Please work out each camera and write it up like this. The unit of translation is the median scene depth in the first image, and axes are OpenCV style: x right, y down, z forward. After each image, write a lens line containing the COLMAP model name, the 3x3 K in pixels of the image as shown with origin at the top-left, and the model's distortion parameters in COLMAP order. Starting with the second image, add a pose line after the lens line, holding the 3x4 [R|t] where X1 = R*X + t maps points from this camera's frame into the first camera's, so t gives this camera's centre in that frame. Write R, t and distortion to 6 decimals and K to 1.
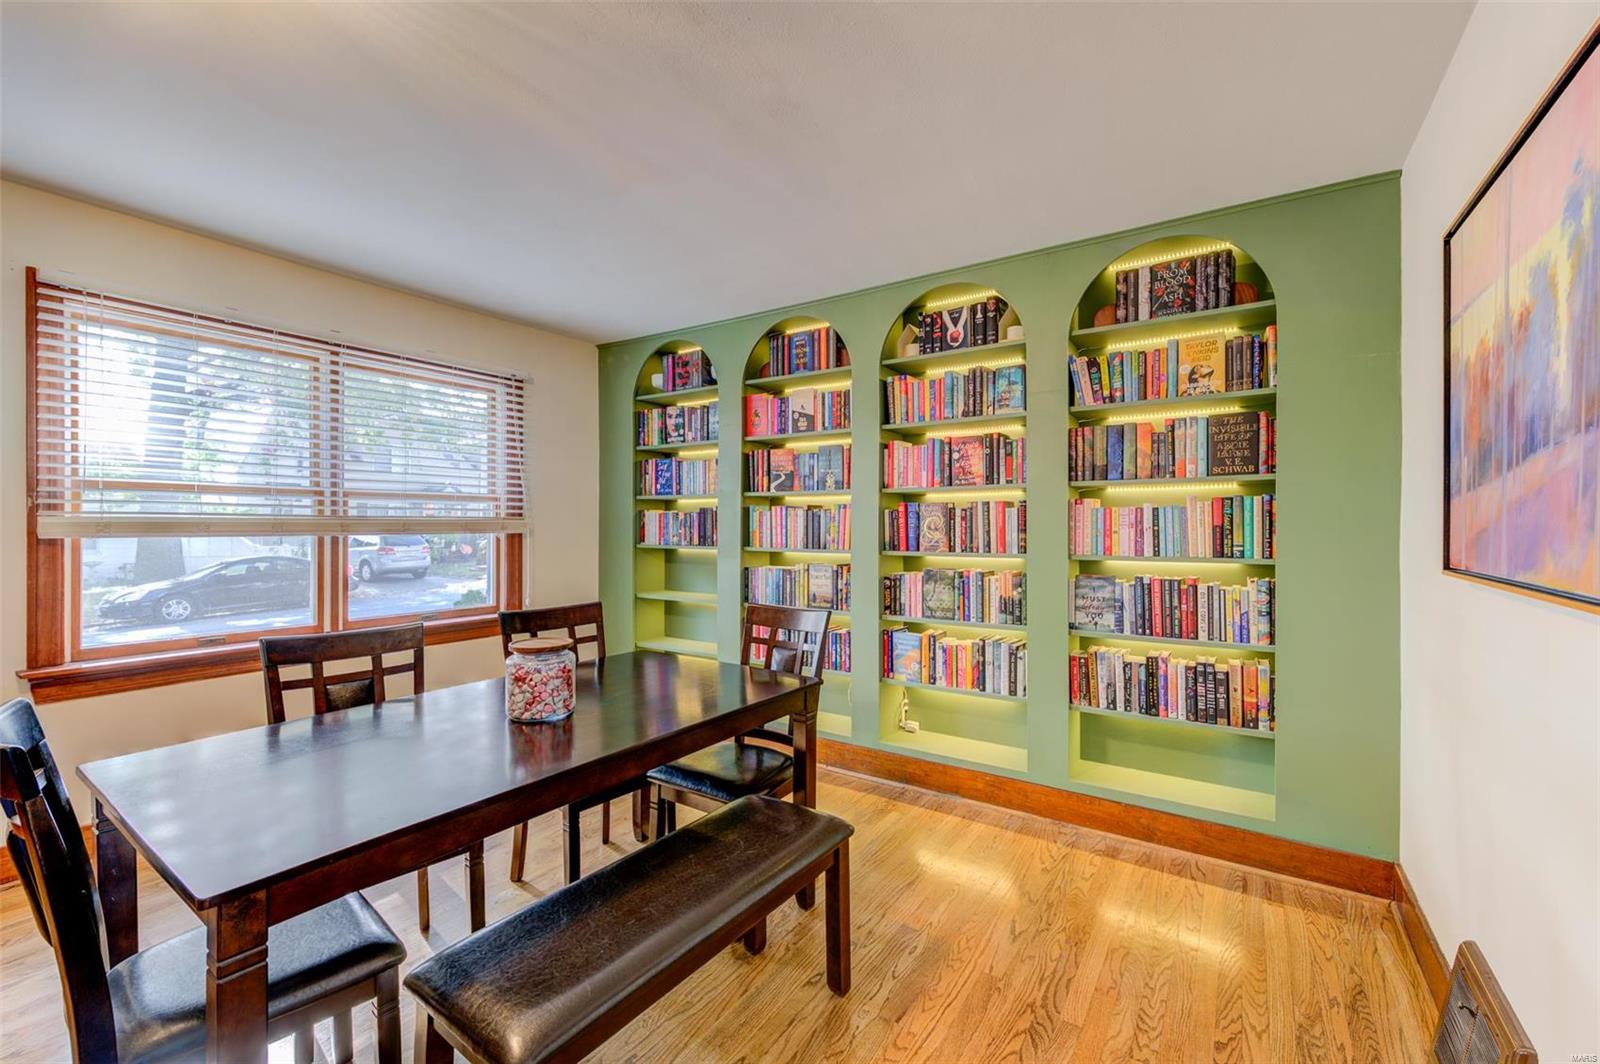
lens RADIAL K [[653.3, 0, 812.3], [0, 653.3, 526.9], [0, 0, 1]] dist [0.003444, 0.000359]
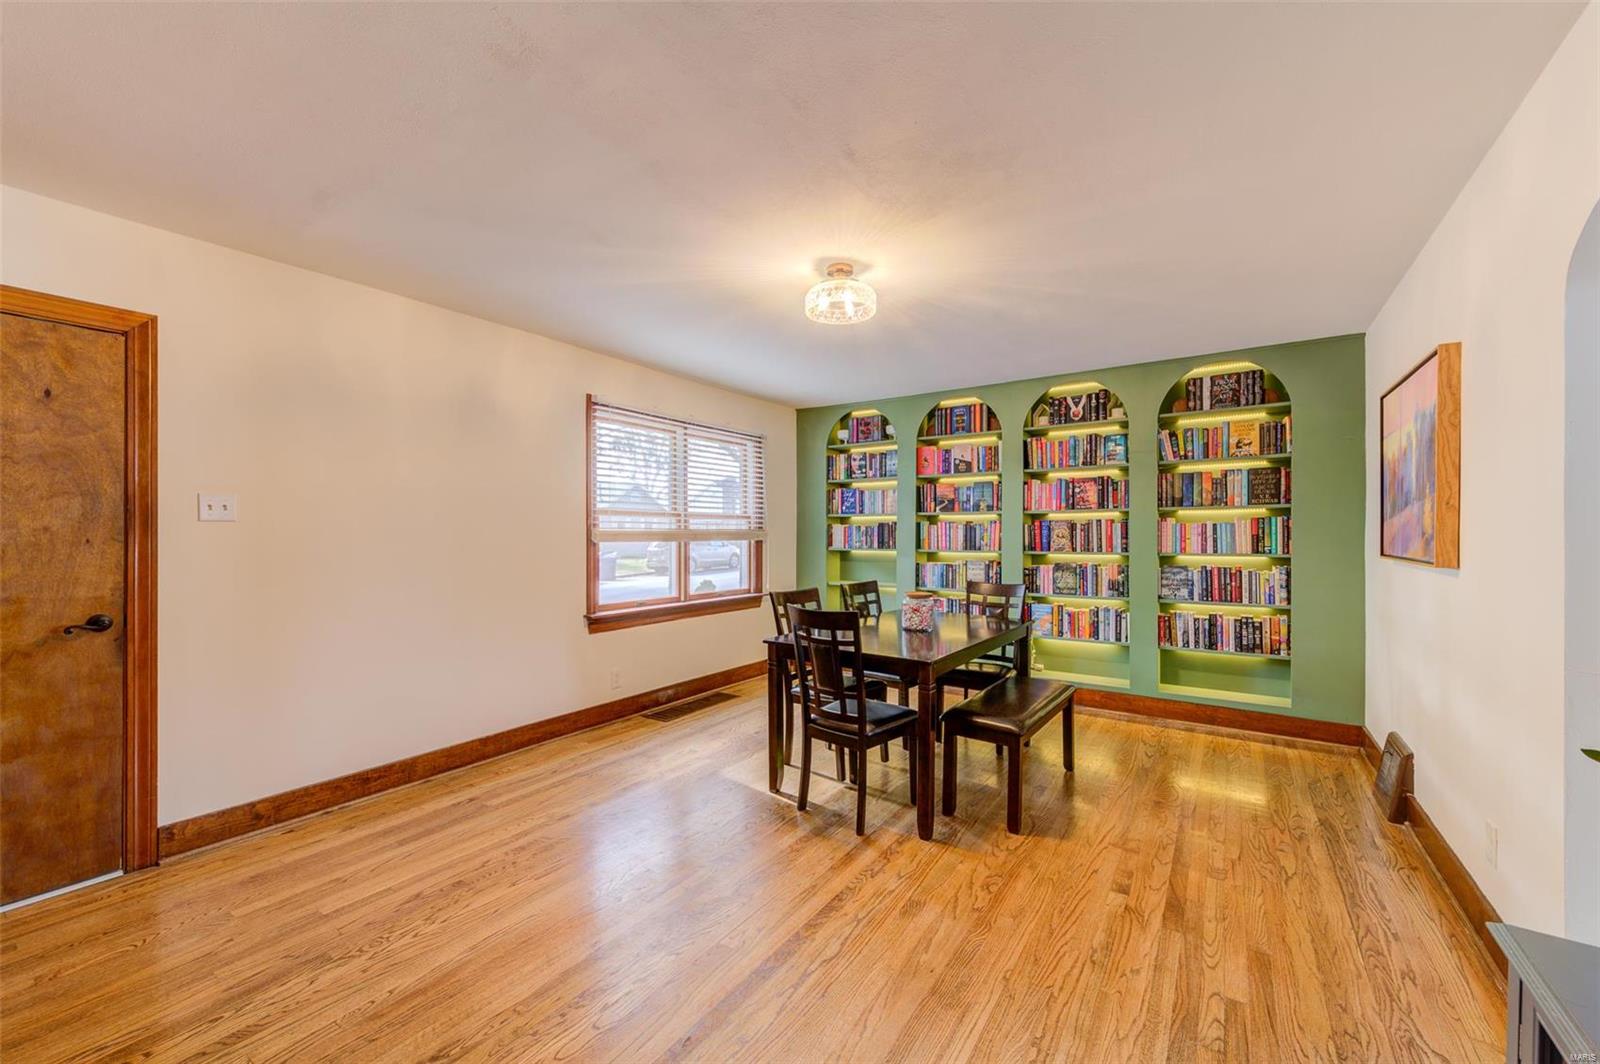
lens RADIAL K [[629.6, 0, 786.1], [0, 629.6, 535.2], [0, 0, 1]] dist [0.005463, -0.001134]
pose [[0.999432, -0.001222, -0.033685, -0.471616], [0.001185, 0.999999, -0.001119, 0.000160], [0.033686, 0.001079, 0.999432, -0.588464]]
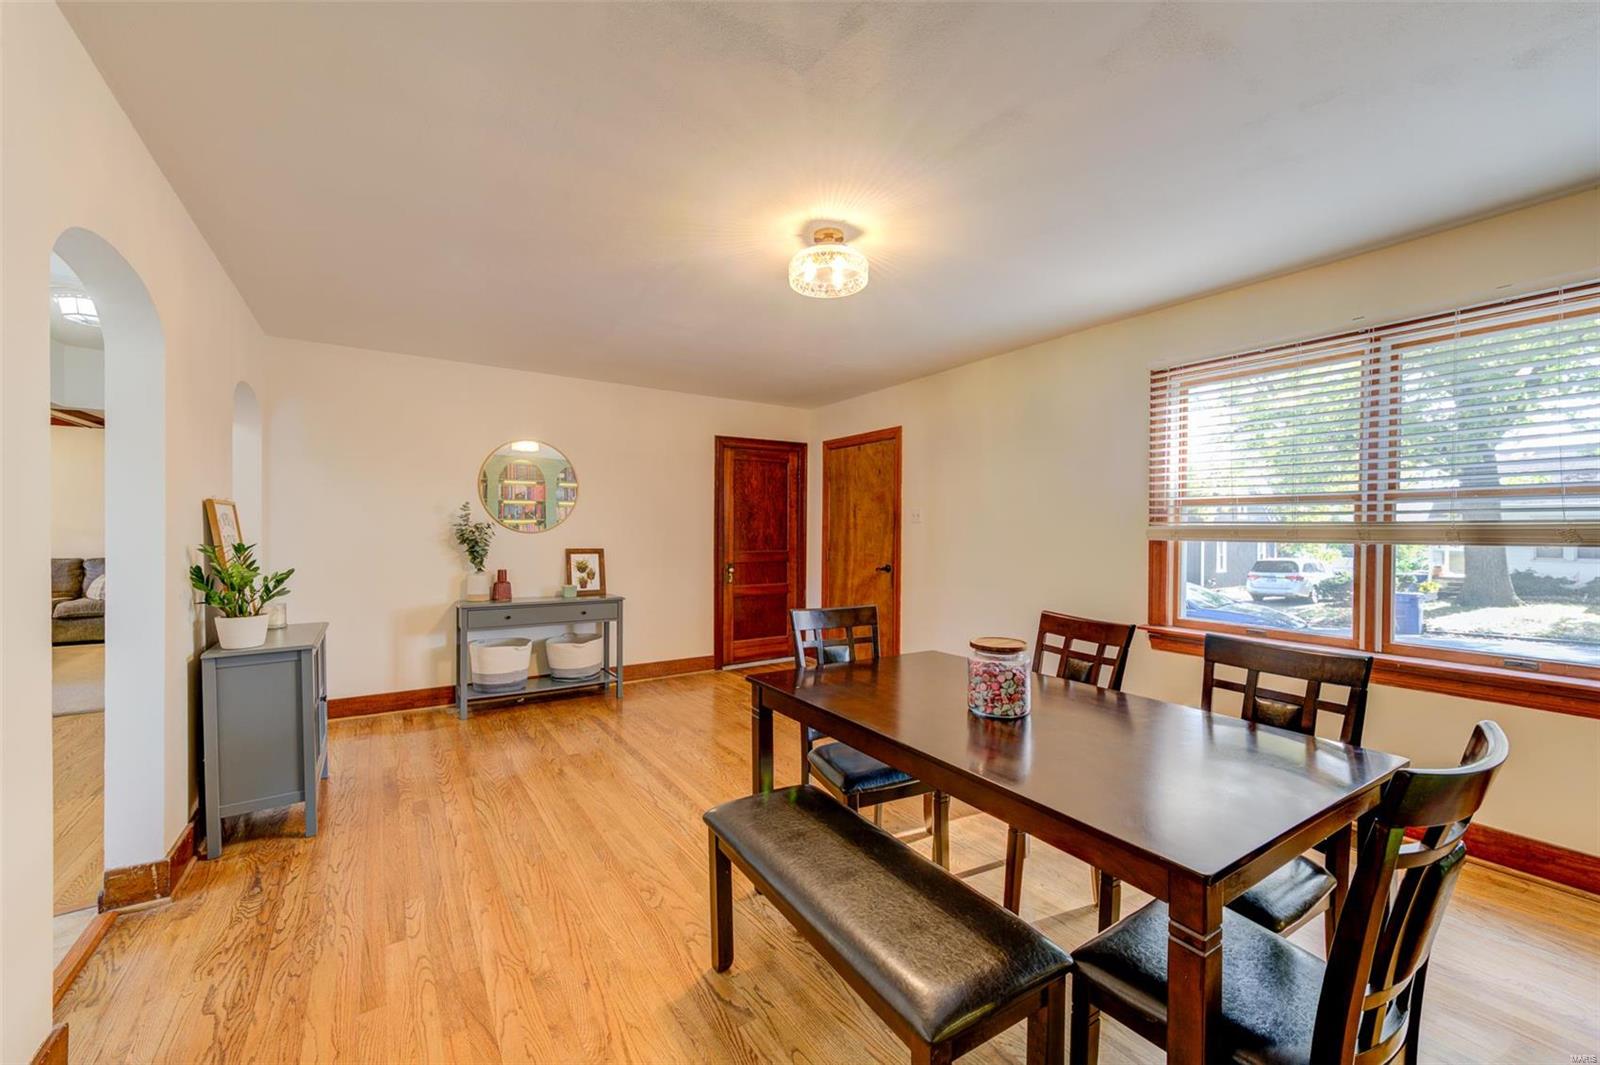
lens RADIAL K [[629.6, 0, 799.0], [0, 629.6, 529.3], [0, 0, 1]] dist [0.005463, -0.001134]
pose [[-0.429148, -0.003790, -0.903226, 0.376954], [-0.009204, 0.999958, 0.000177, -0.001424], [0.903187, 0.008389, -0.429165, 0.721560]]
